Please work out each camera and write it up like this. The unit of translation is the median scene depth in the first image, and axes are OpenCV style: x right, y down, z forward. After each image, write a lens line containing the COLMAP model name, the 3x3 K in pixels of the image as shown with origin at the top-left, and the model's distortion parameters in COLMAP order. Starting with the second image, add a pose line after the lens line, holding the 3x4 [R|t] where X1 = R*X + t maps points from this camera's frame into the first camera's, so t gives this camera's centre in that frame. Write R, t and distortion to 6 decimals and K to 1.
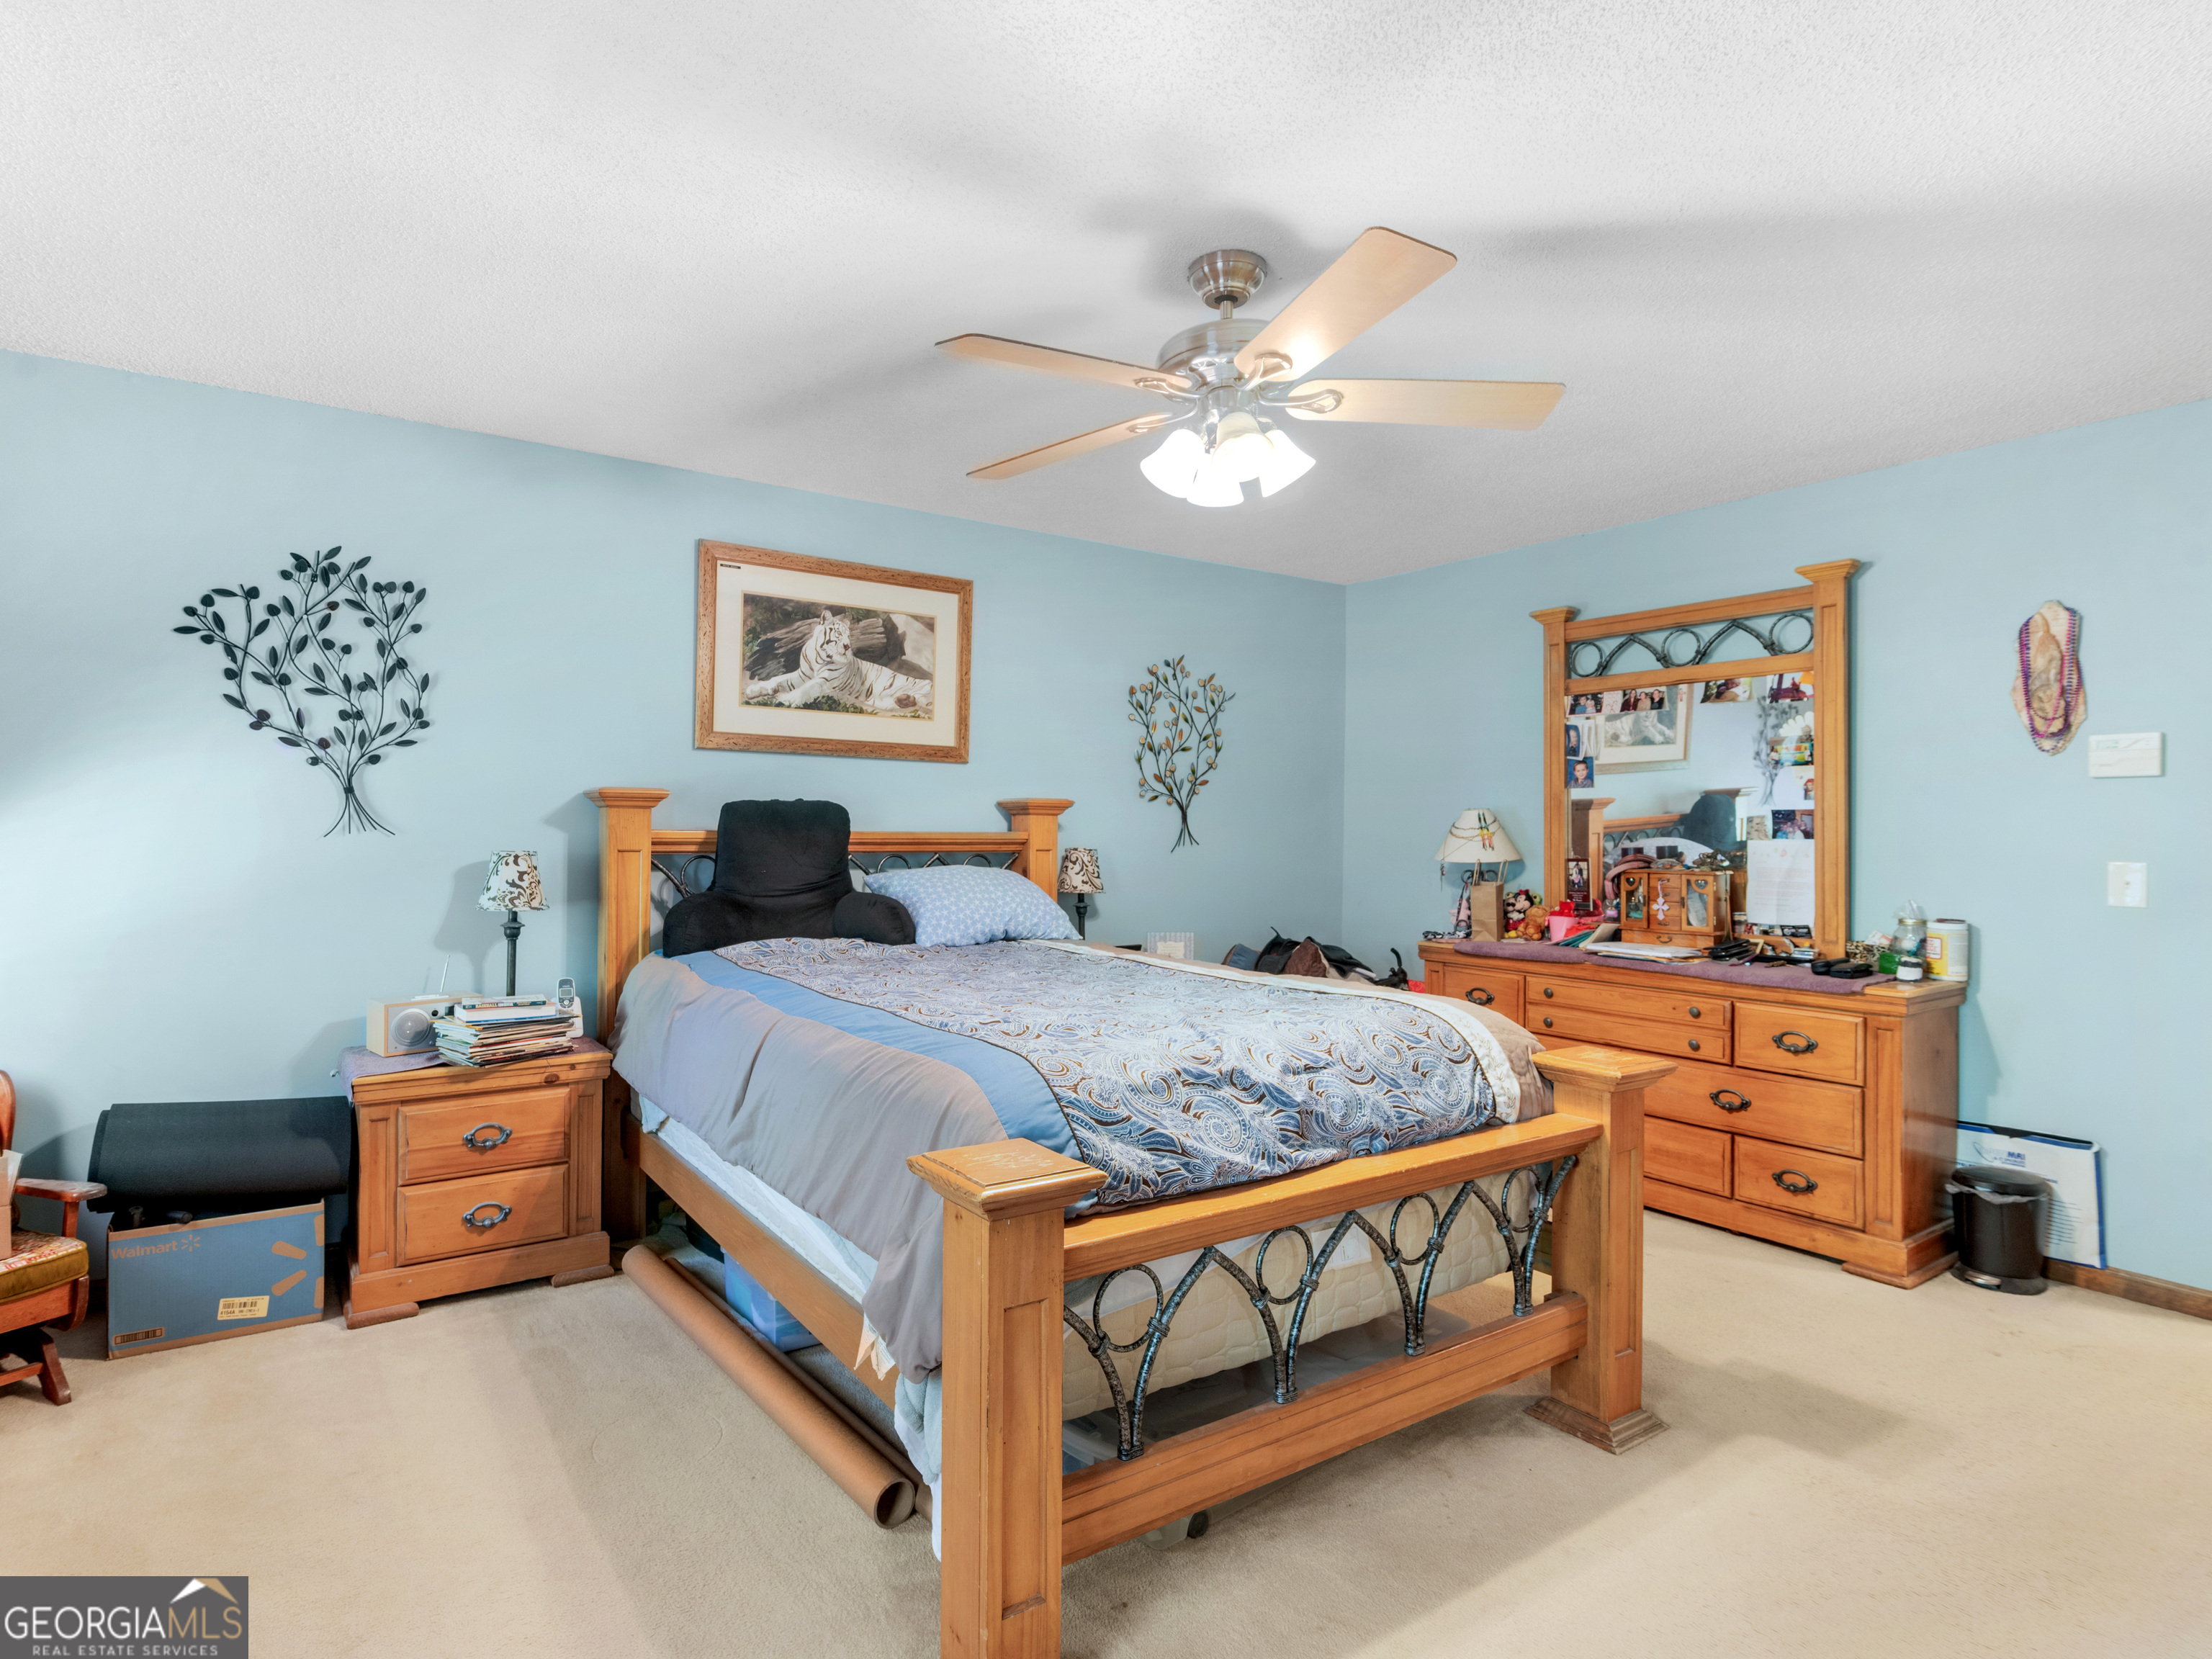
lens RADIAL K [[1061.3, 0, 1093.6], [0, 1061.3, 835.1], [0, 0, 1]] dist [0.006659, 0.000327]
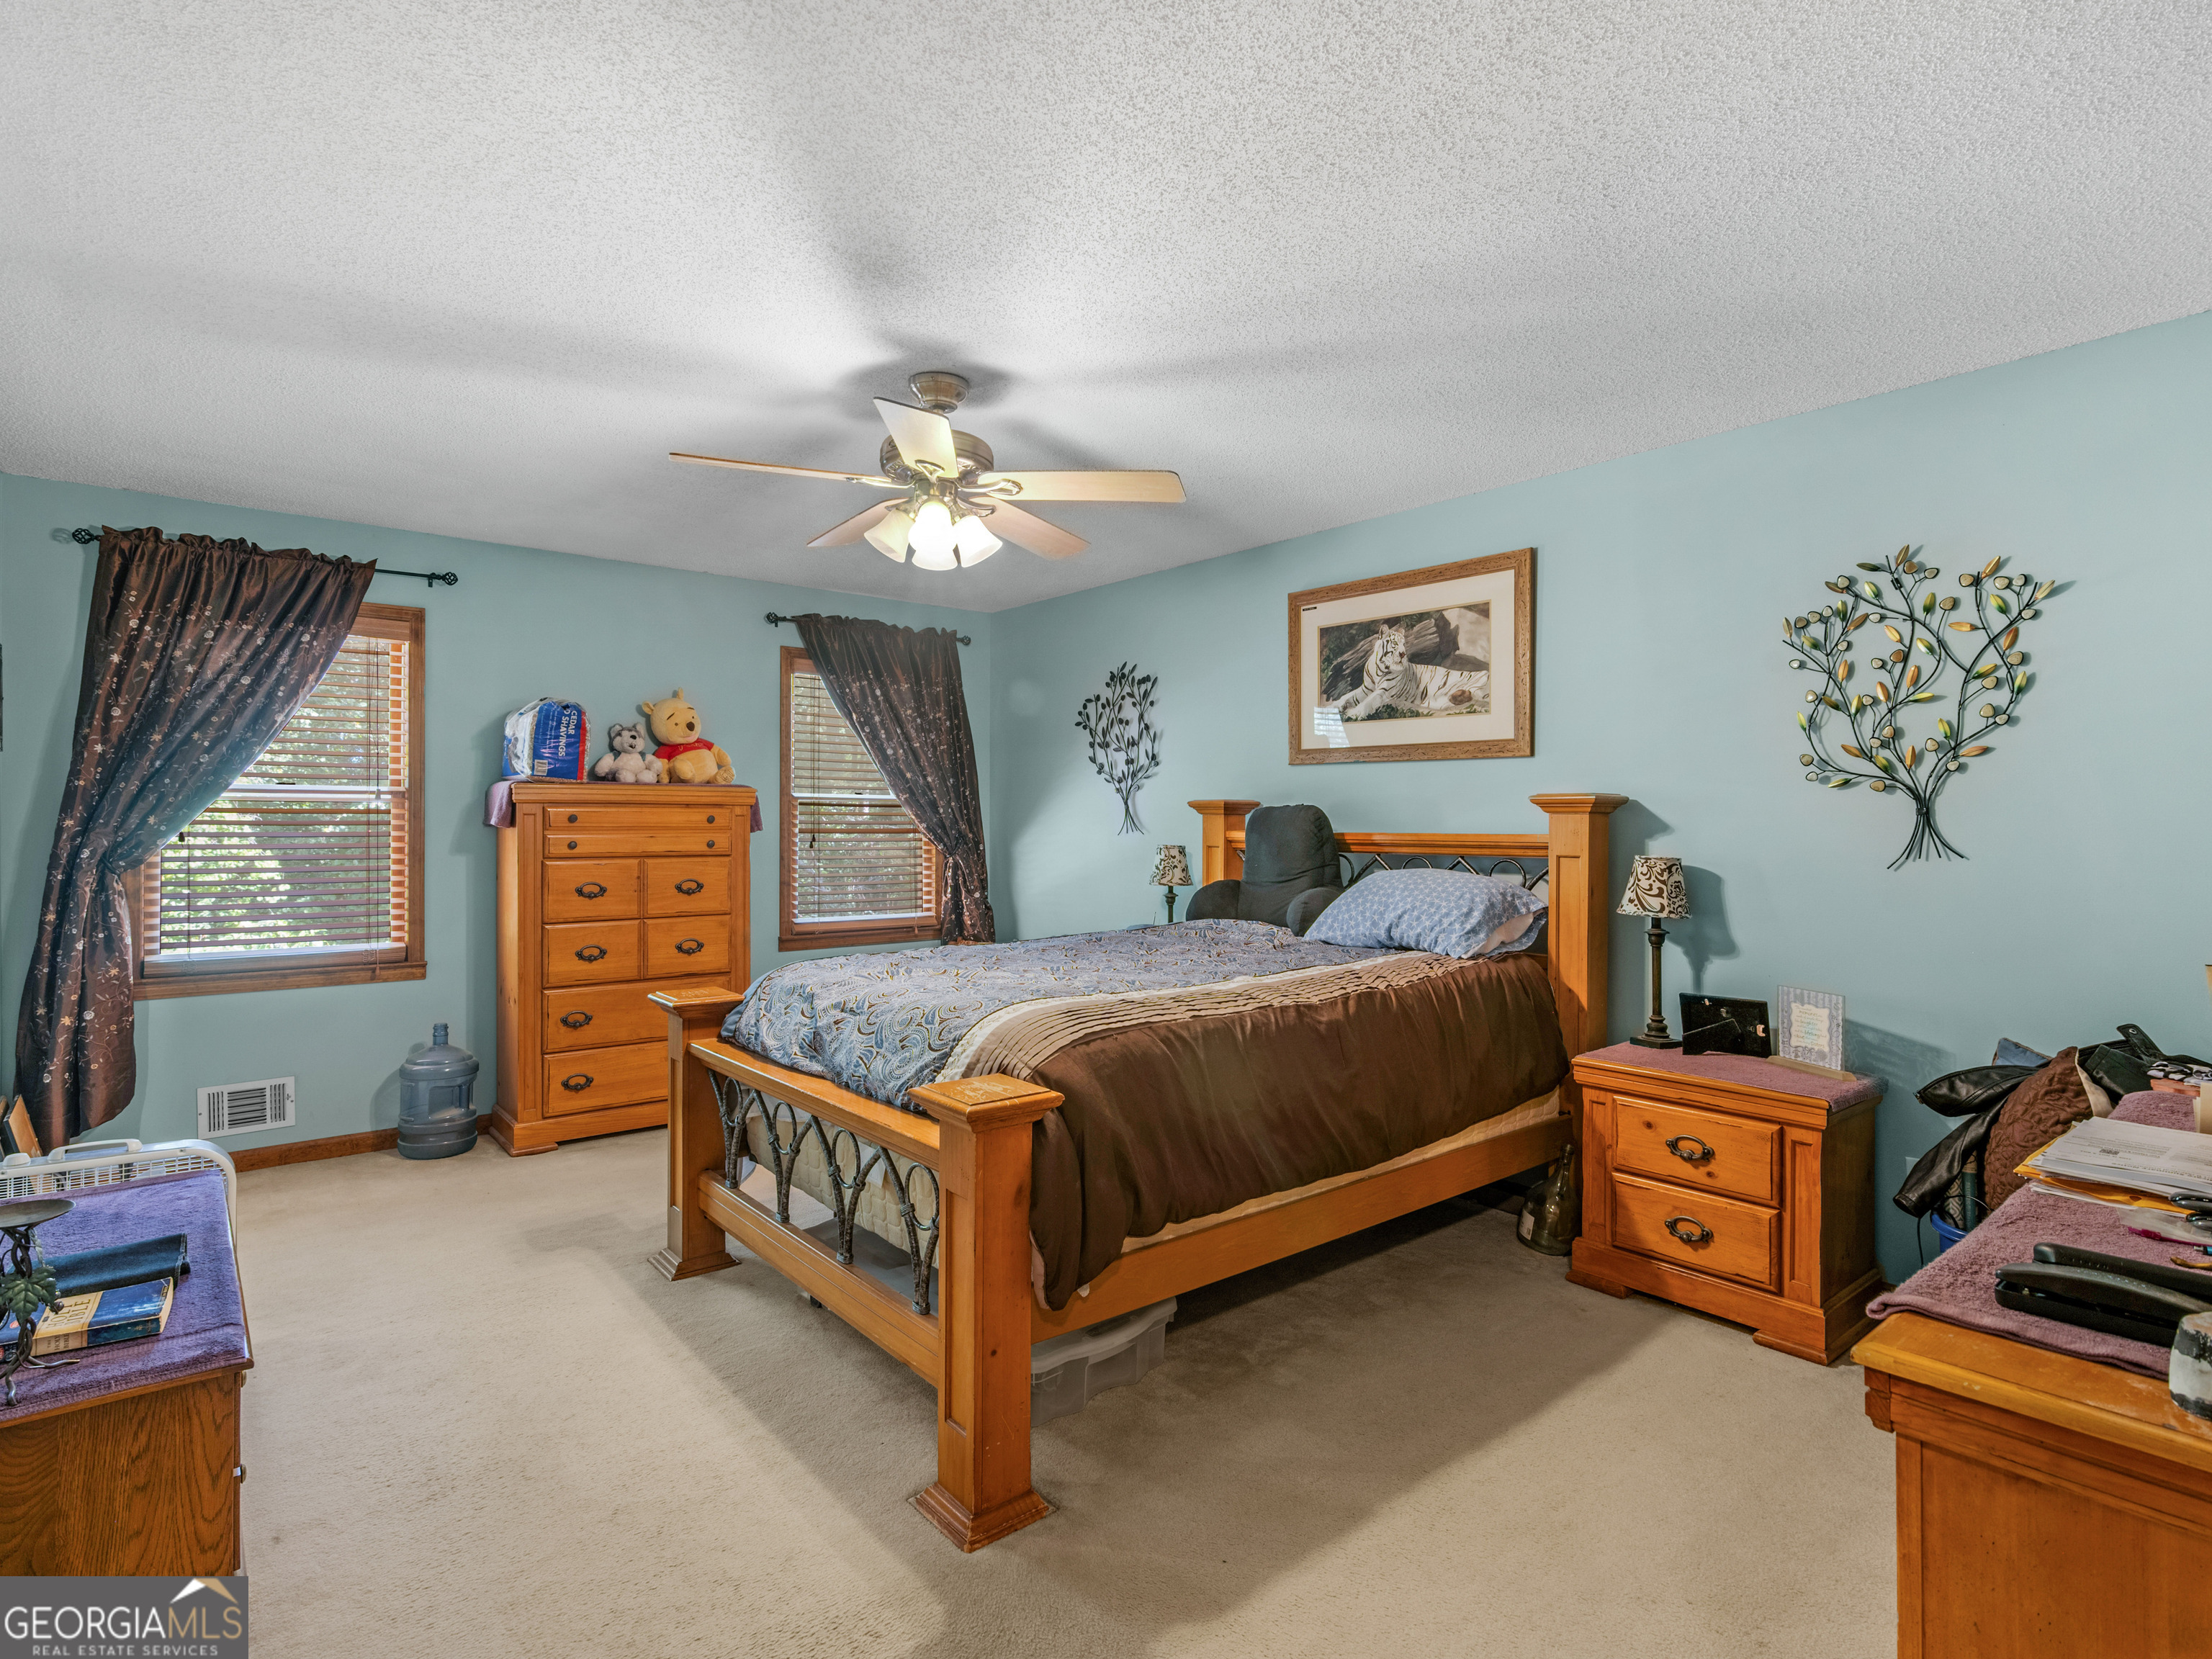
lens RADIAL K [[1130.0, 0, 1101.6], [0, 1130.0, 829.0], [0, 0, 1]] dist [0.004216, 0.000229]
pose [[0.139367, -0.003721, -0.990234, 0.777333], [-0.010552, 0.999931, -0.005243, 0.001145], [0.990185, 0.011180, 0.139318, 0.533724]]
